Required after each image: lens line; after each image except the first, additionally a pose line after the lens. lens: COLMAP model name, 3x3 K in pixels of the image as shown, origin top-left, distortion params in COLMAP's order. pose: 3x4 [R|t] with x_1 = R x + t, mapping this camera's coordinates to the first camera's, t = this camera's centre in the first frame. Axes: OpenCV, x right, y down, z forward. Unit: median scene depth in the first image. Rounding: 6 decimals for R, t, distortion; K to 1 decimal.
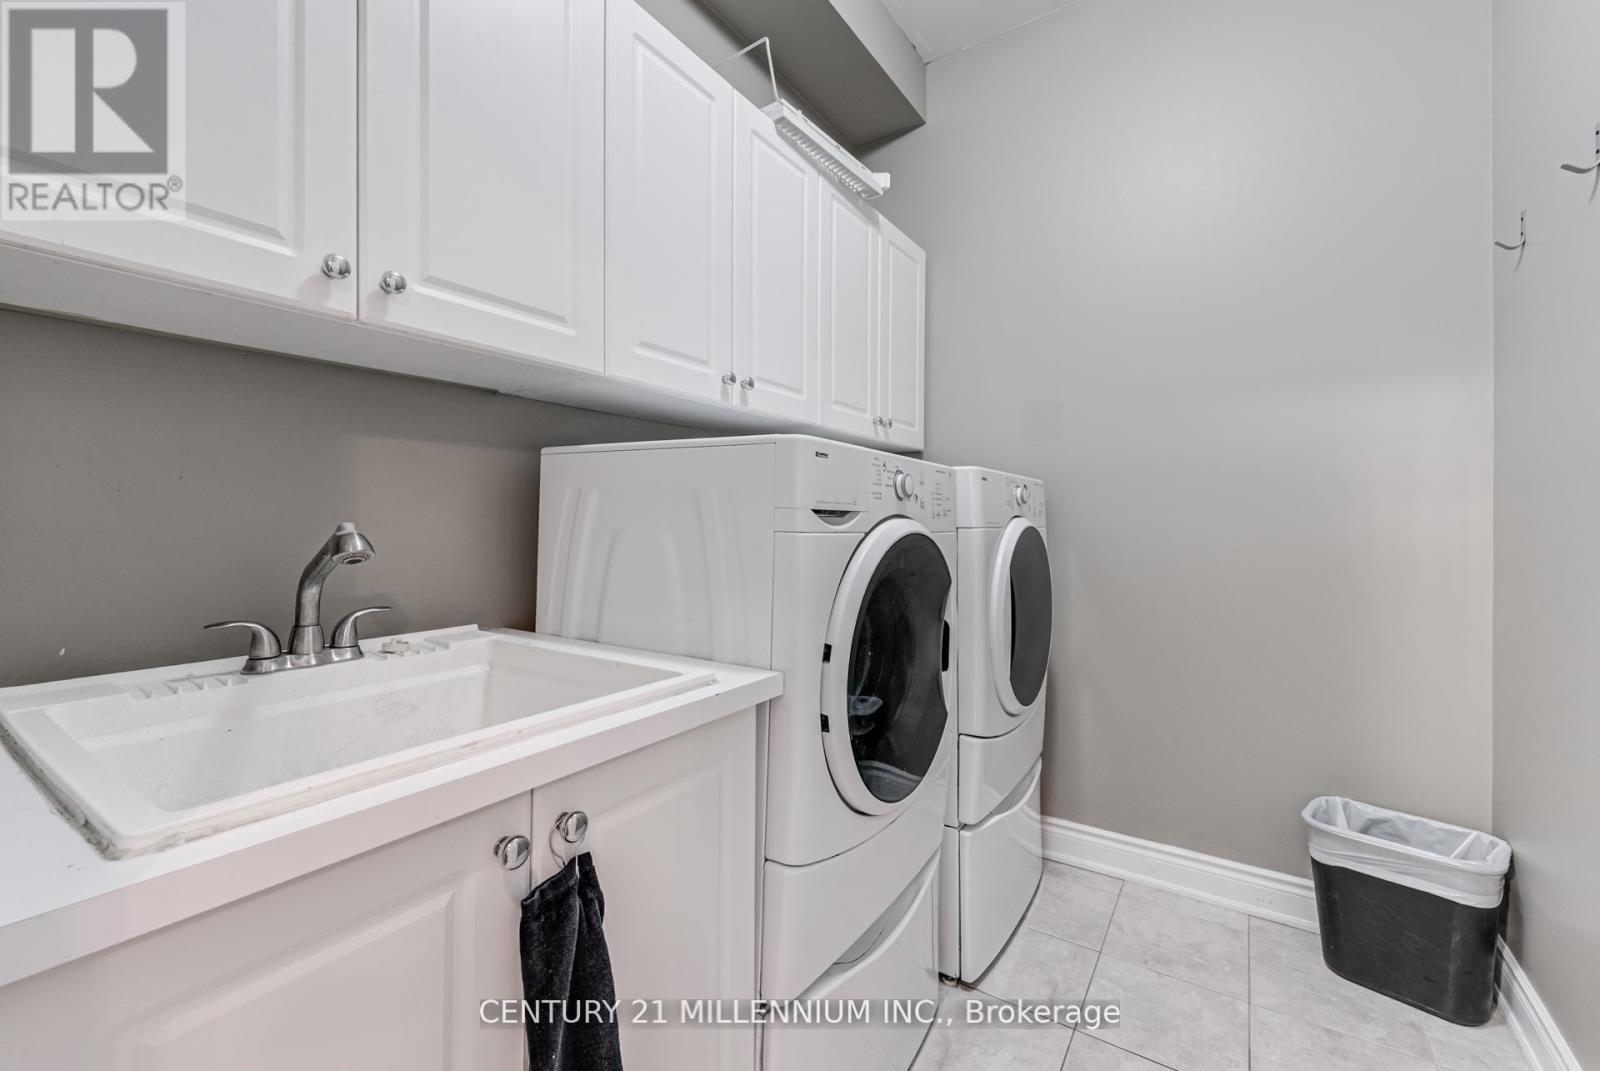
lens RADIAL K [[686.8, 0, 769.2], [0, 686.8, 523.1], [0, 0, 1]] dist [0.000042, -0.000396]
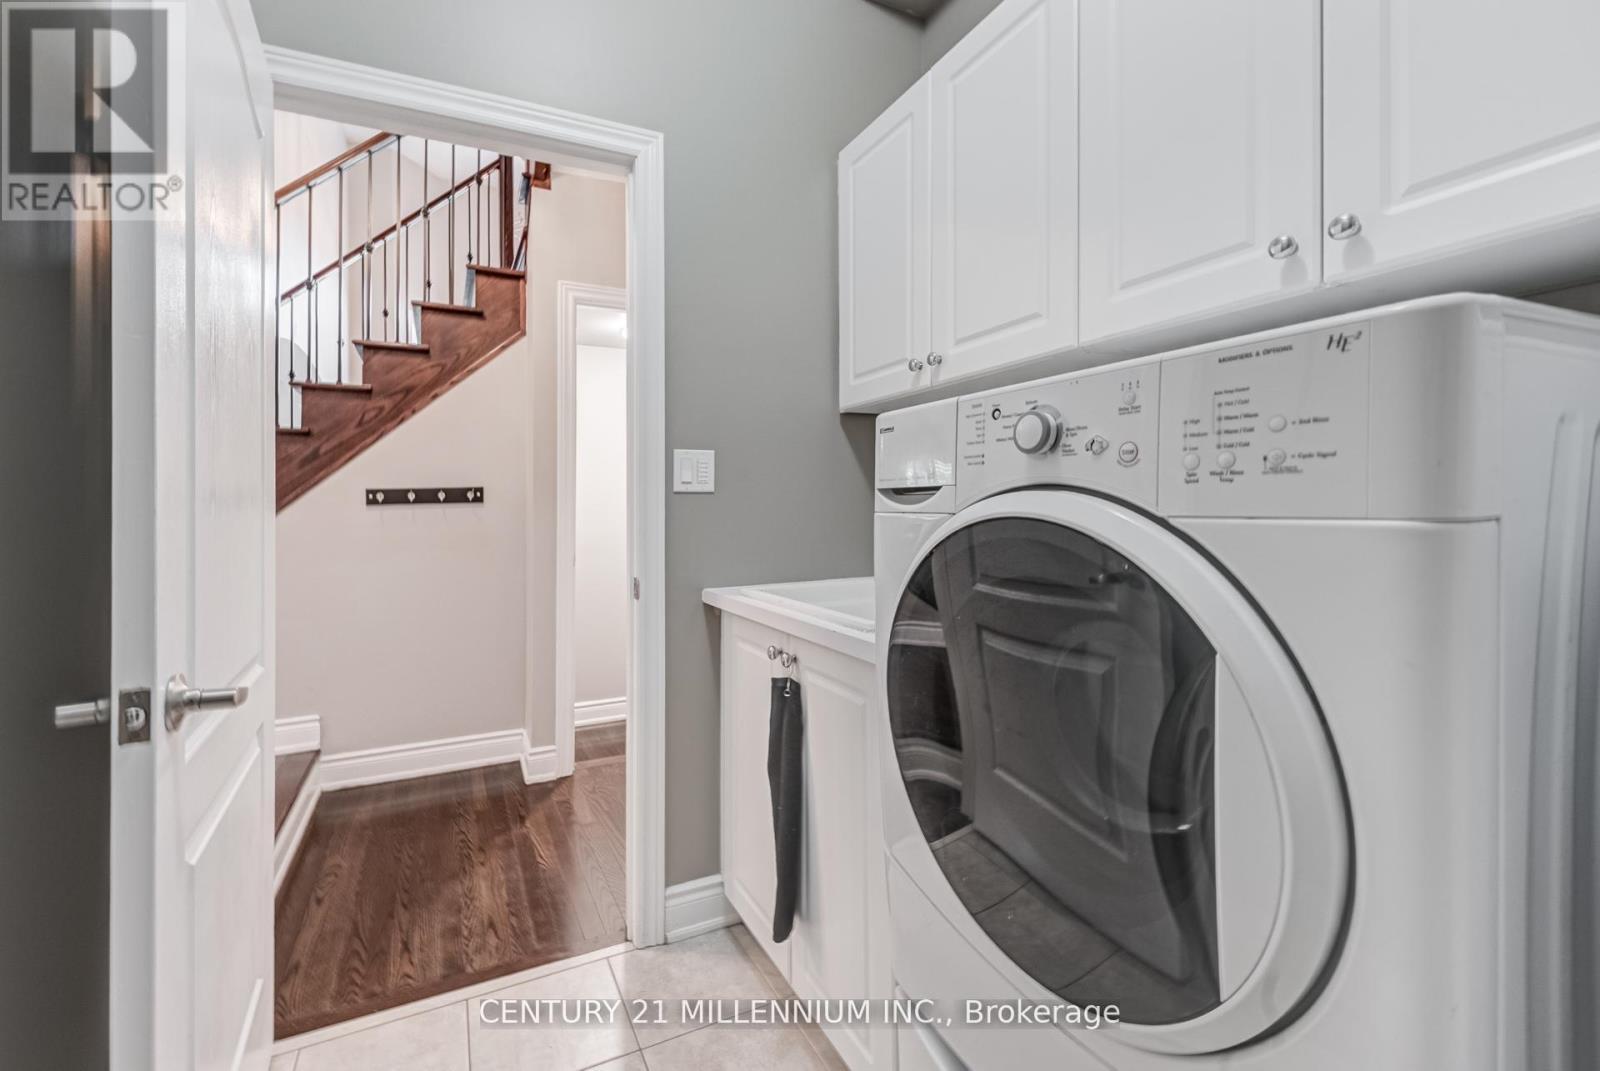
lens RADIAL K [[686.8, 0, 769.2], [0, 686.8, 523.1], [0, 0, 1]] dist [0.000042, -0.000396]
pose [[-0.529191, 0.027394, -0.848060, 0.853720], [0.015349, 0.999624, 0.022713, 0.003693], [0.848364, -0.000997, -0.529413, 1.199987]]
